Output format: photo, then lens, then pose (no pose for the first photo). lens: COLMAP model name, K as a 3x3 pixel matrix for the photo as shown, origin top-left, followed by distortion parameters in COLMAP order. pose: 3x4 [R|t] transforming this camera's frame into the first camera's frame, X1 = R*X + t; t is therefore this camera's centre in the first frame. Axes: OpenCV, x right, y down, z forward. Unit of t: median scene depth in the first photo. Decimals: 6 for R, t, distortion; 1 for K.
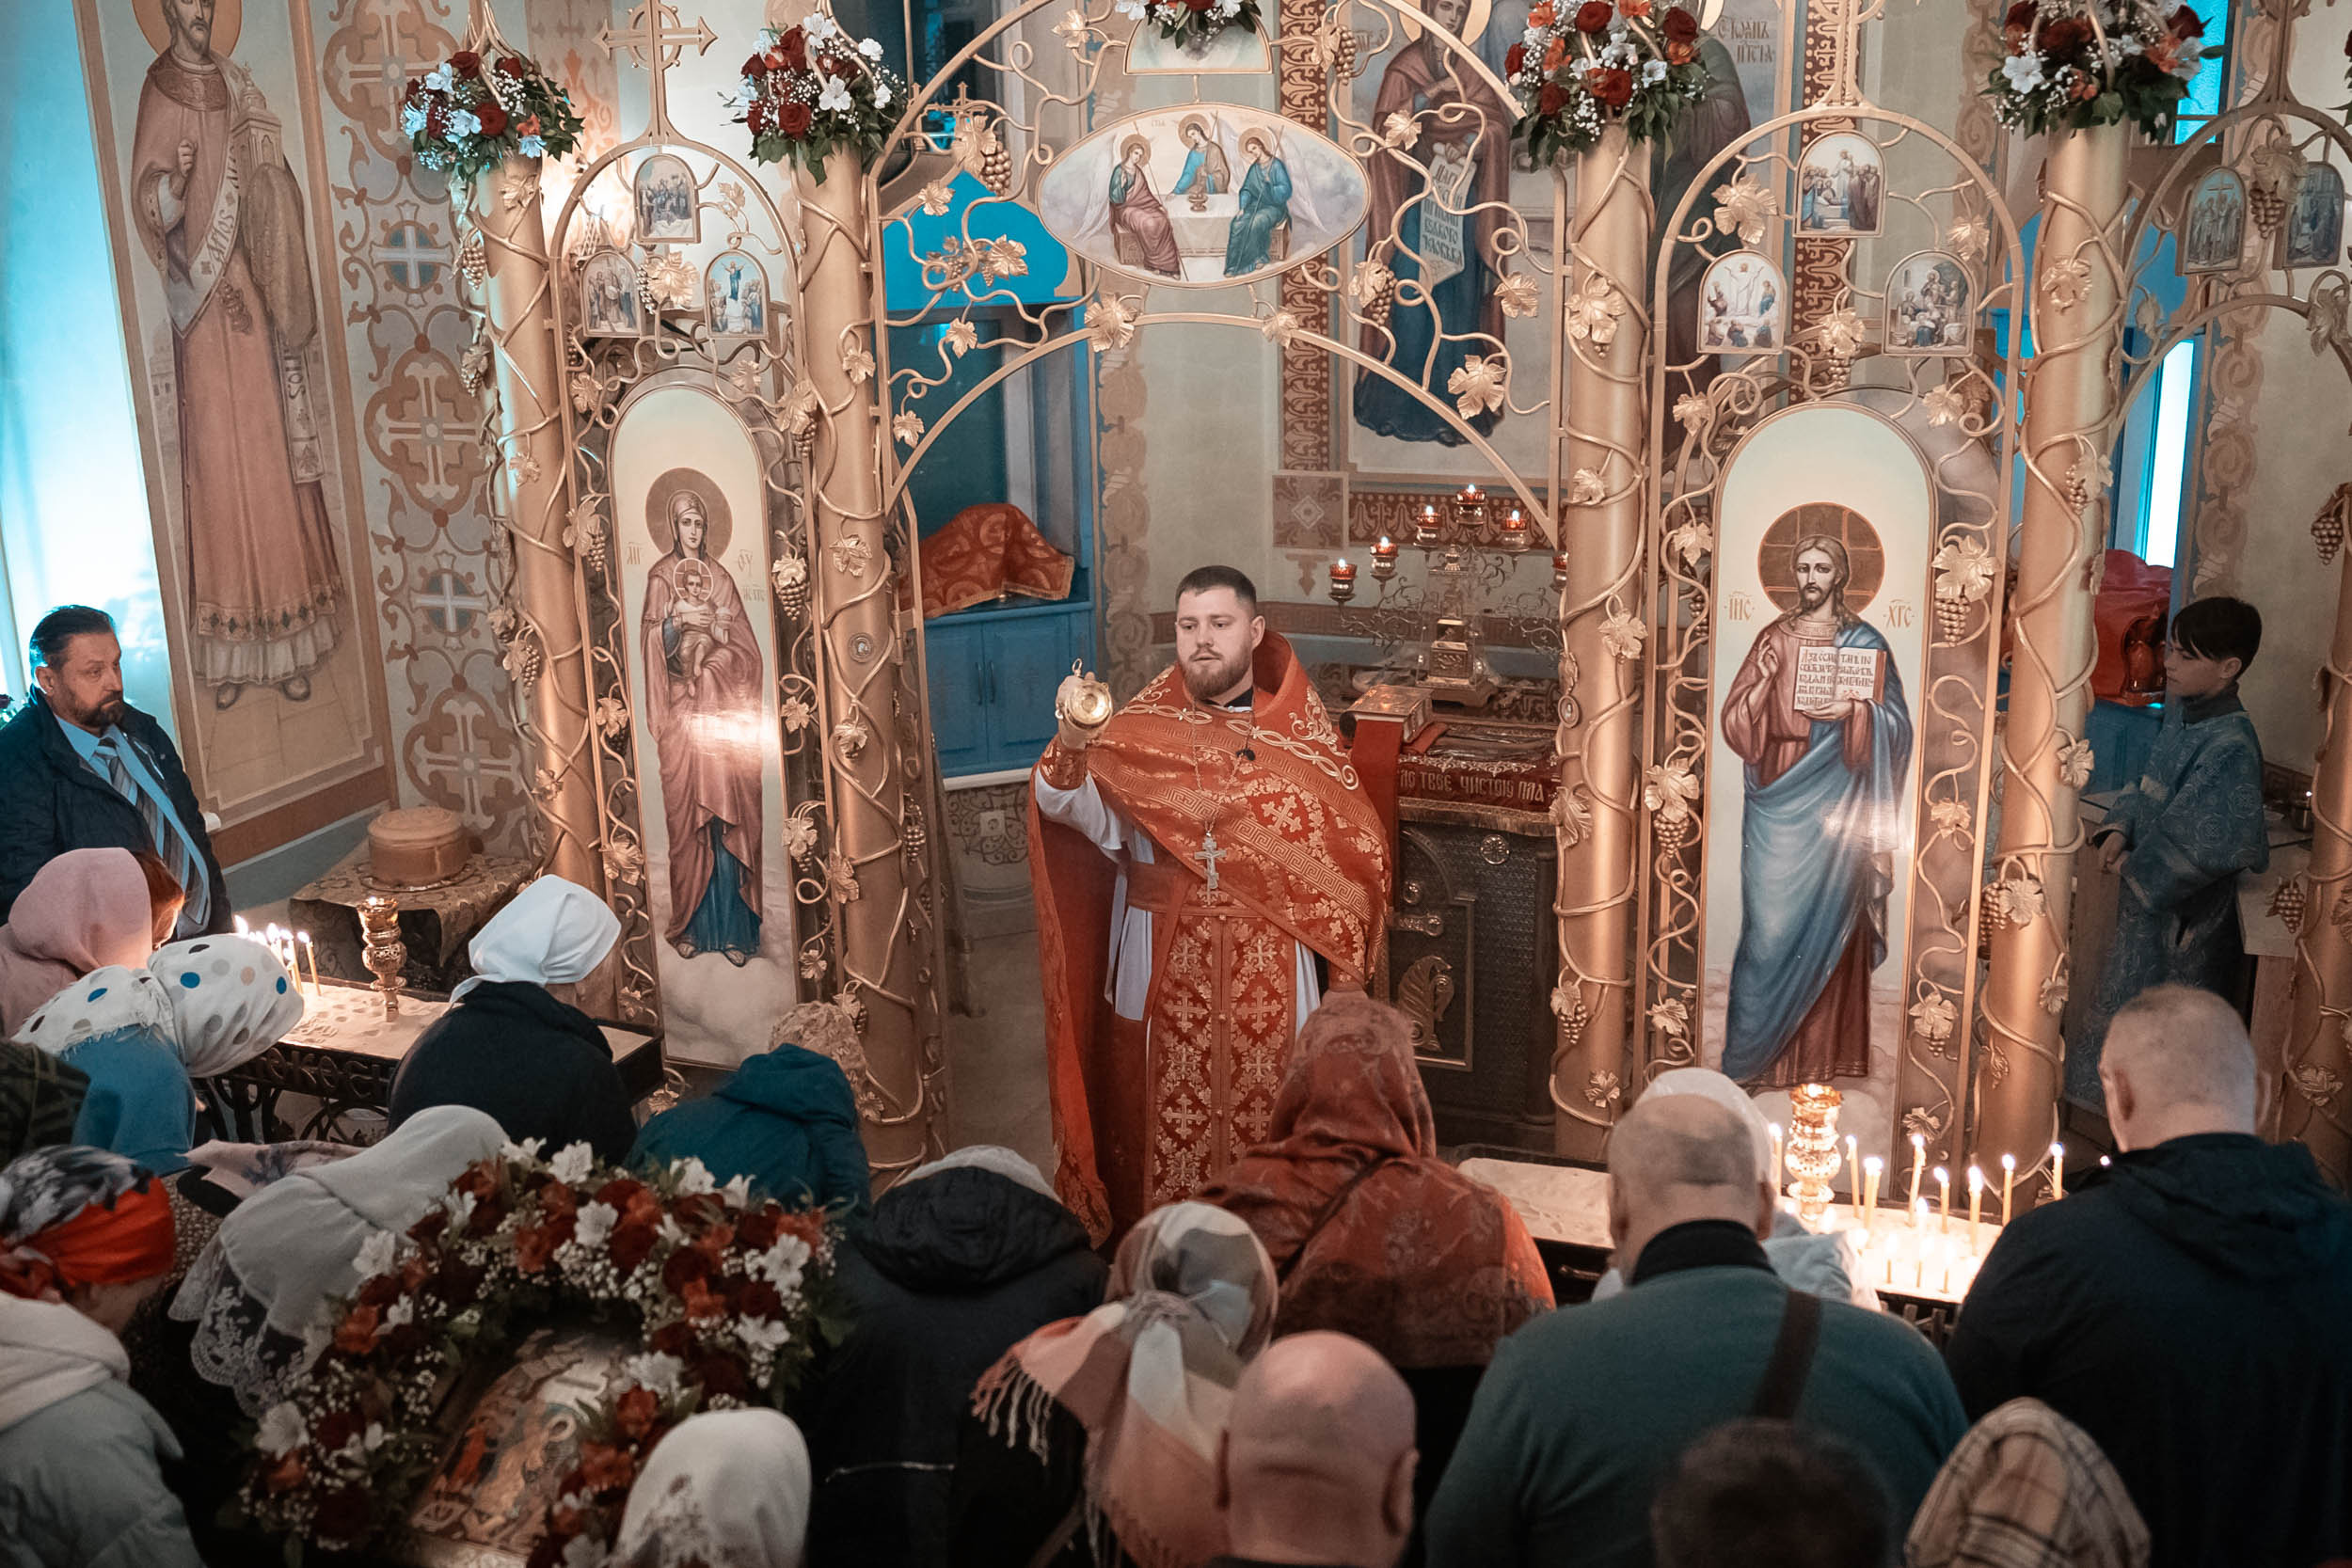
lens RADIAL K [[2396.0, 0, 1165.6], [0, 2396.0, 772.2], [0, 0, 1]] dist [-0.040319, 0.047204]
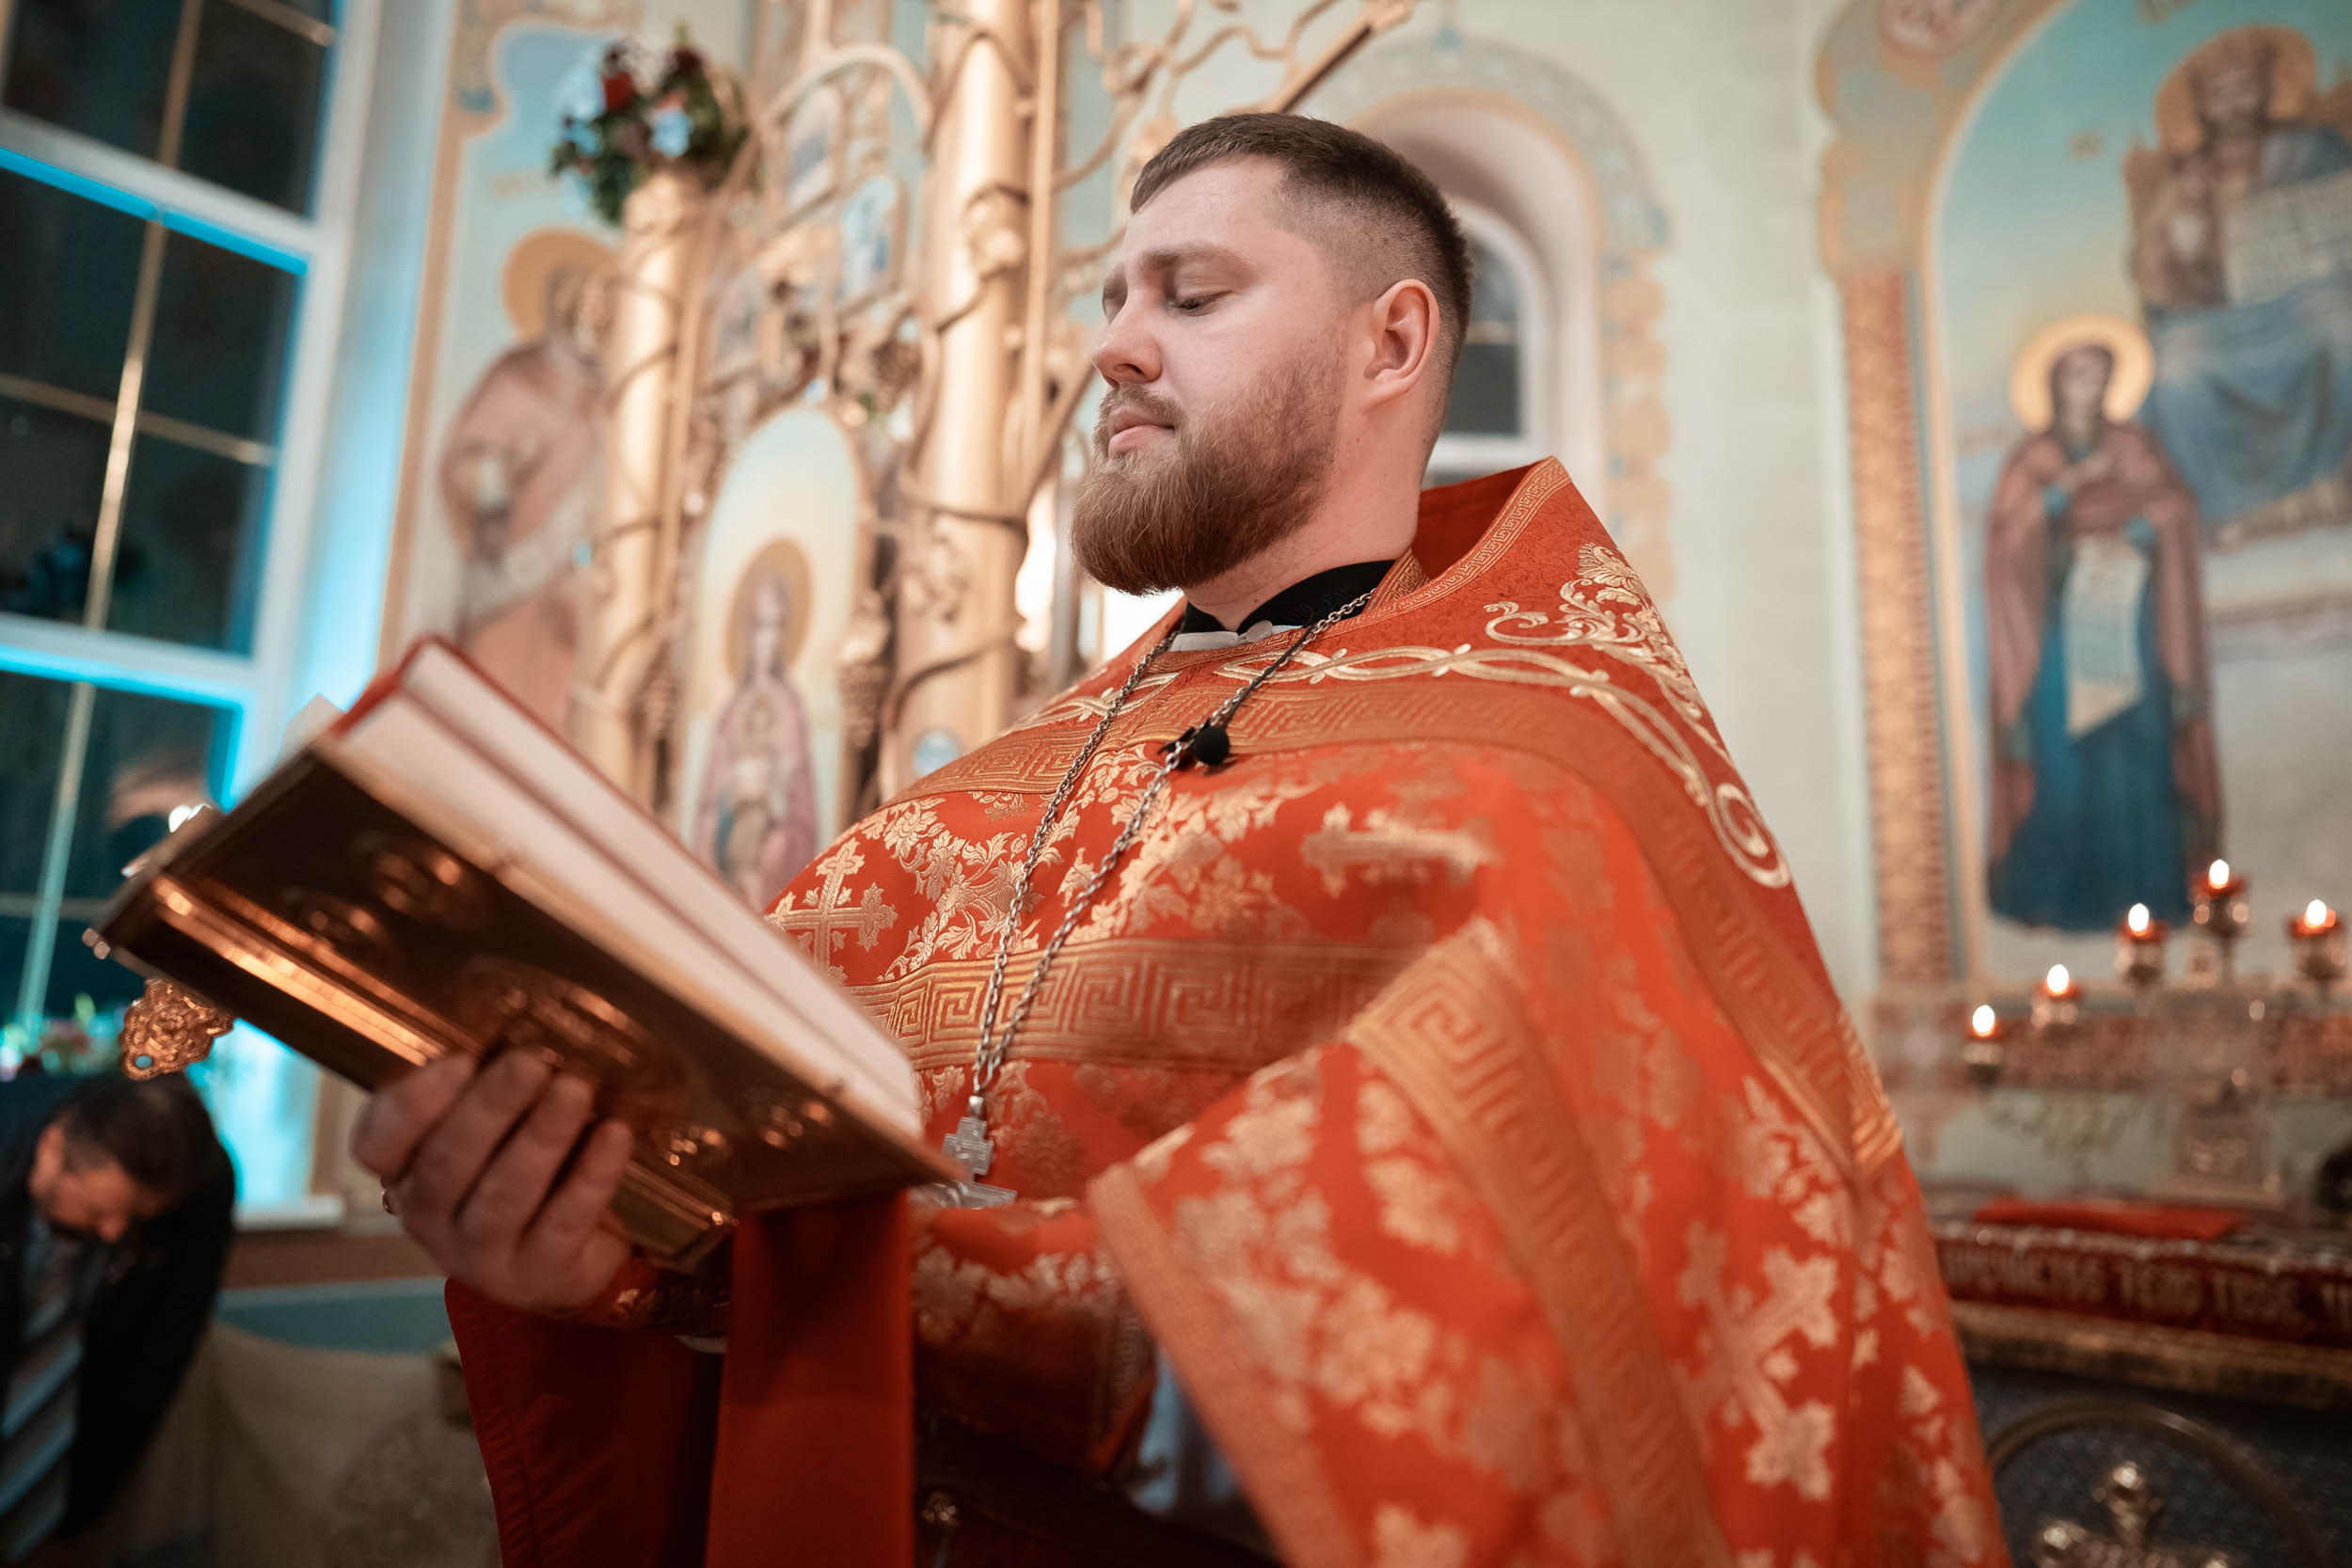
lens RADIAL K [[1585.6, 0, 1176.0], [0, 1585.6, 784.0], [0, 0, 1]] dist [-0.038351, 0.050489]
pose [[0.928557, -0.022151, -0.370529, 0.039676], [-0.148364, 0.892867, -0.425179, 0.081096], [0.340251, 0.449776, 0.825791, 0.702454]]
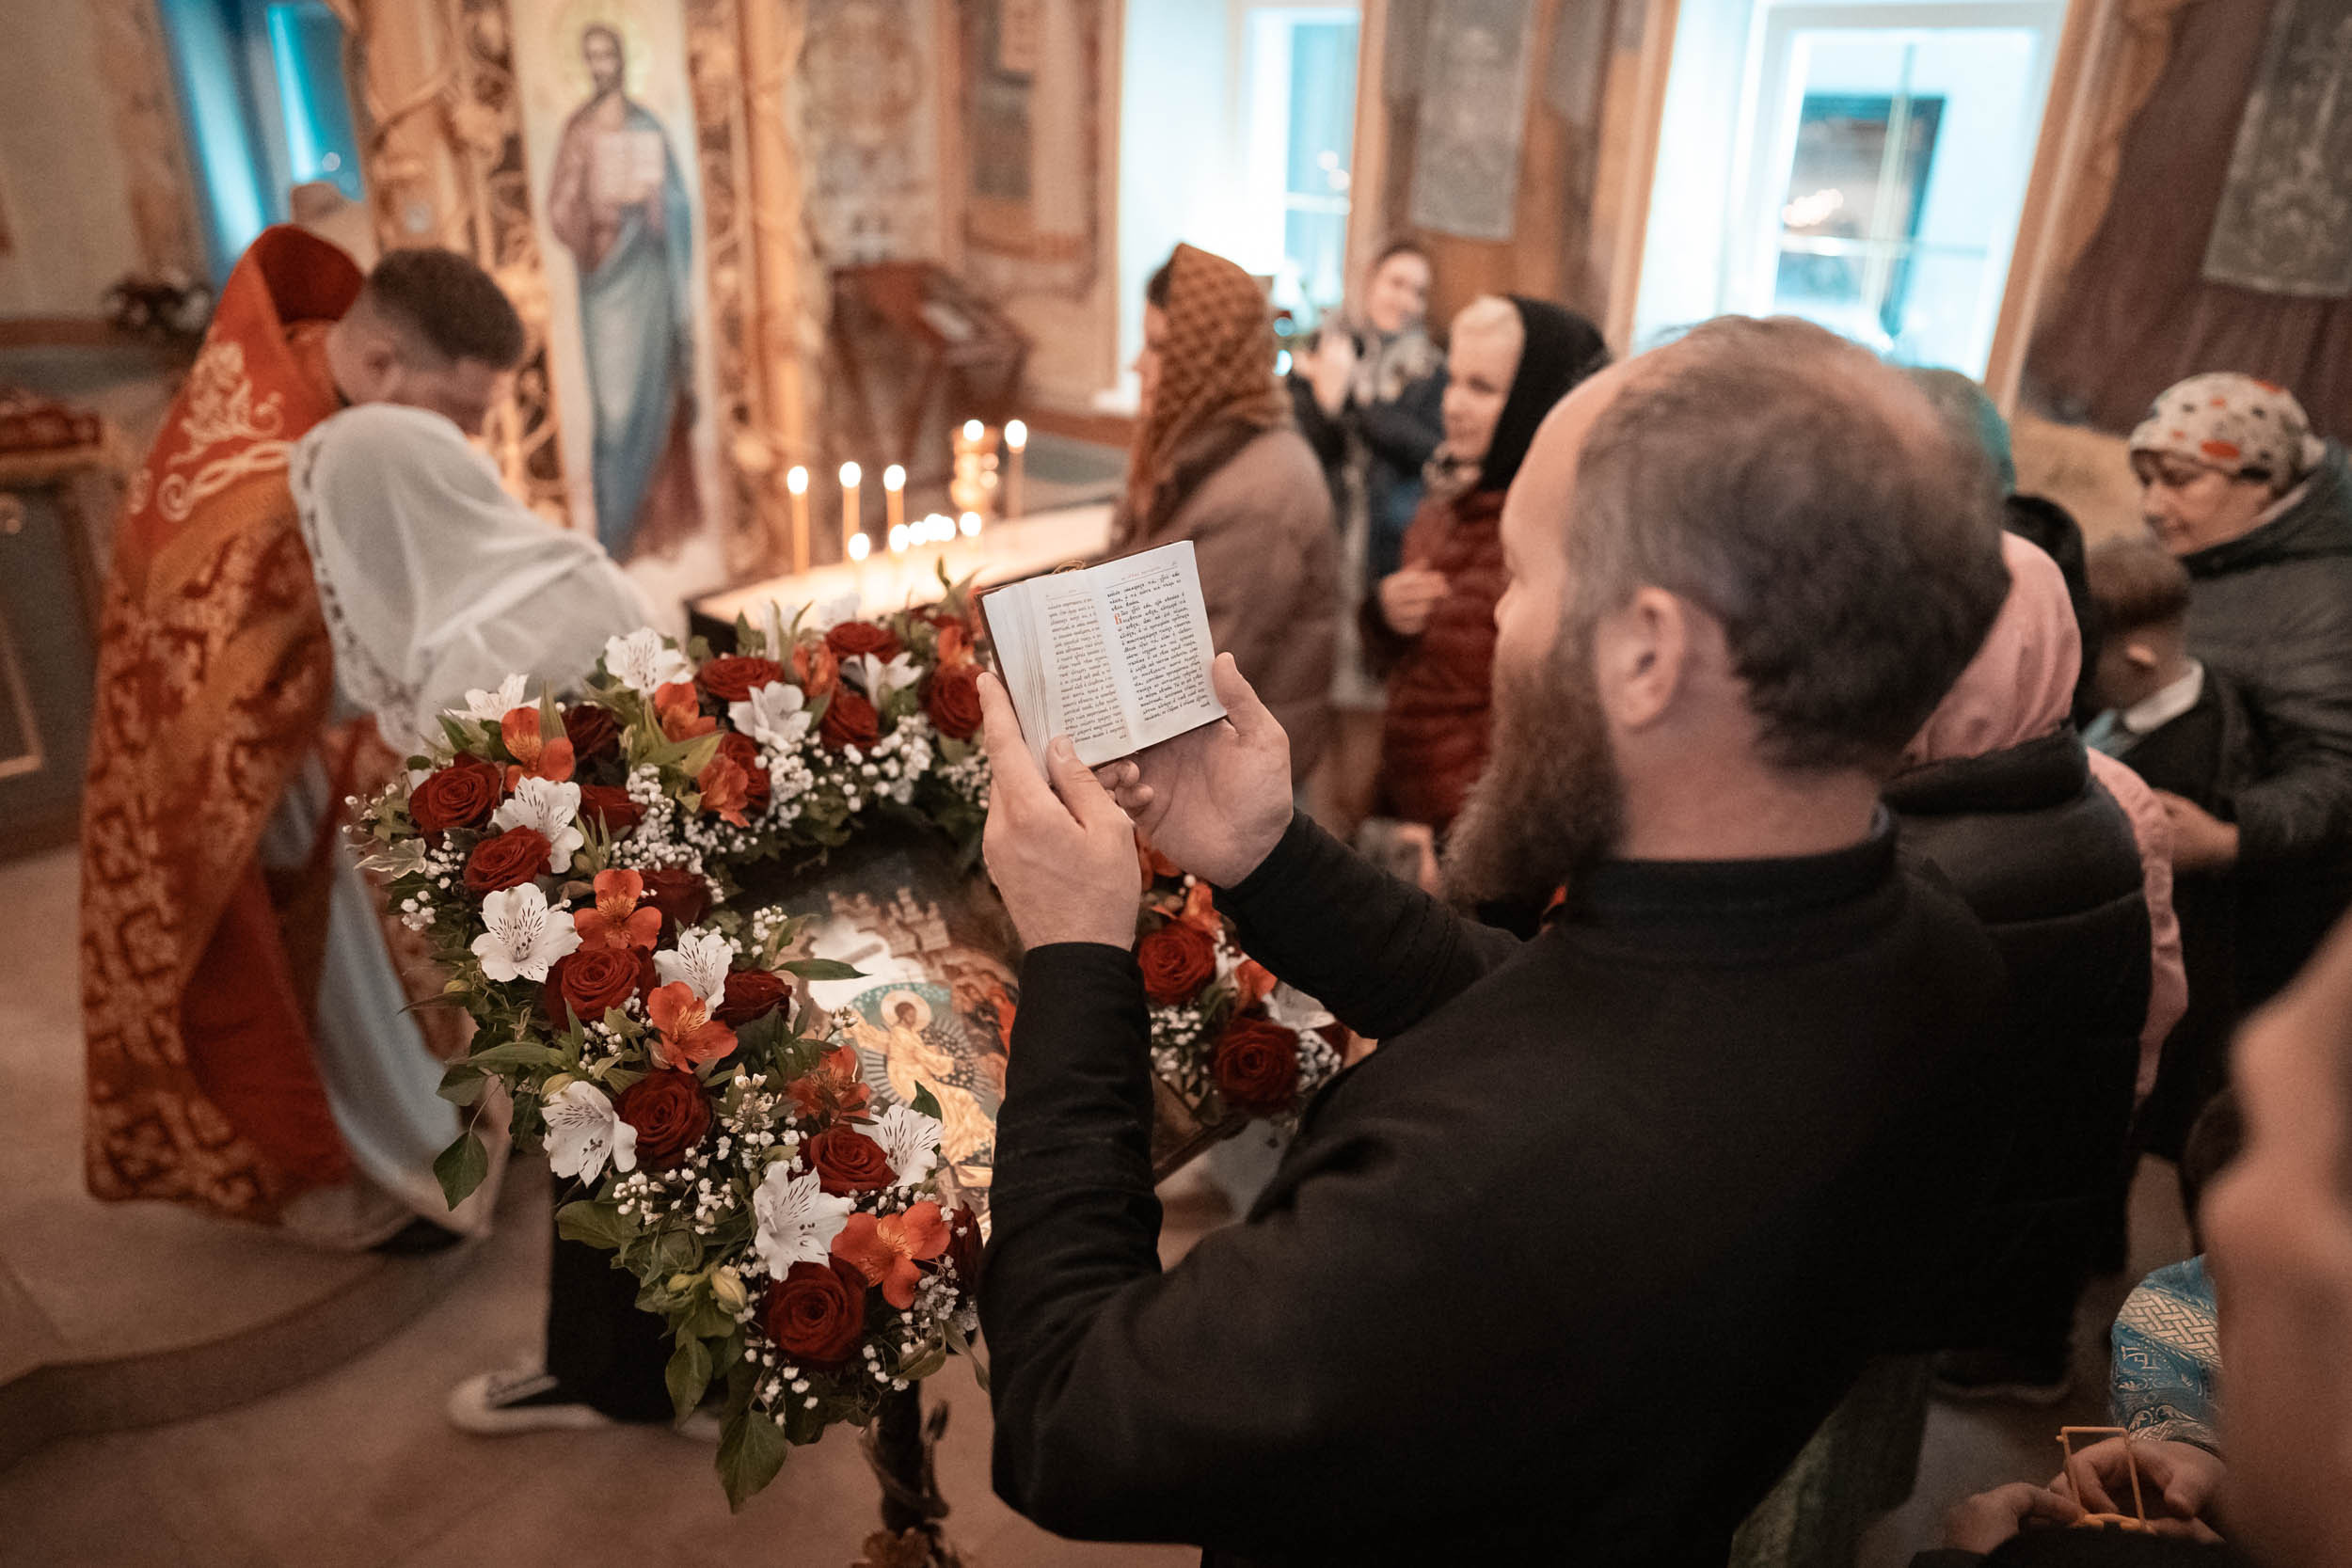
lens RADIAL K [[1585.6, 0, 1176.0], [0, 1585.6, 784.0], [0, 0, 1]] dist [-0.038351, 0.050489]
pose [[0.300210, -0.344812, 0.889370, -0.324063], [0.224567, 0.931719, 0.285427, 0.062628], [-0.927062, 0.114035, 0.357145, 0.430583]]
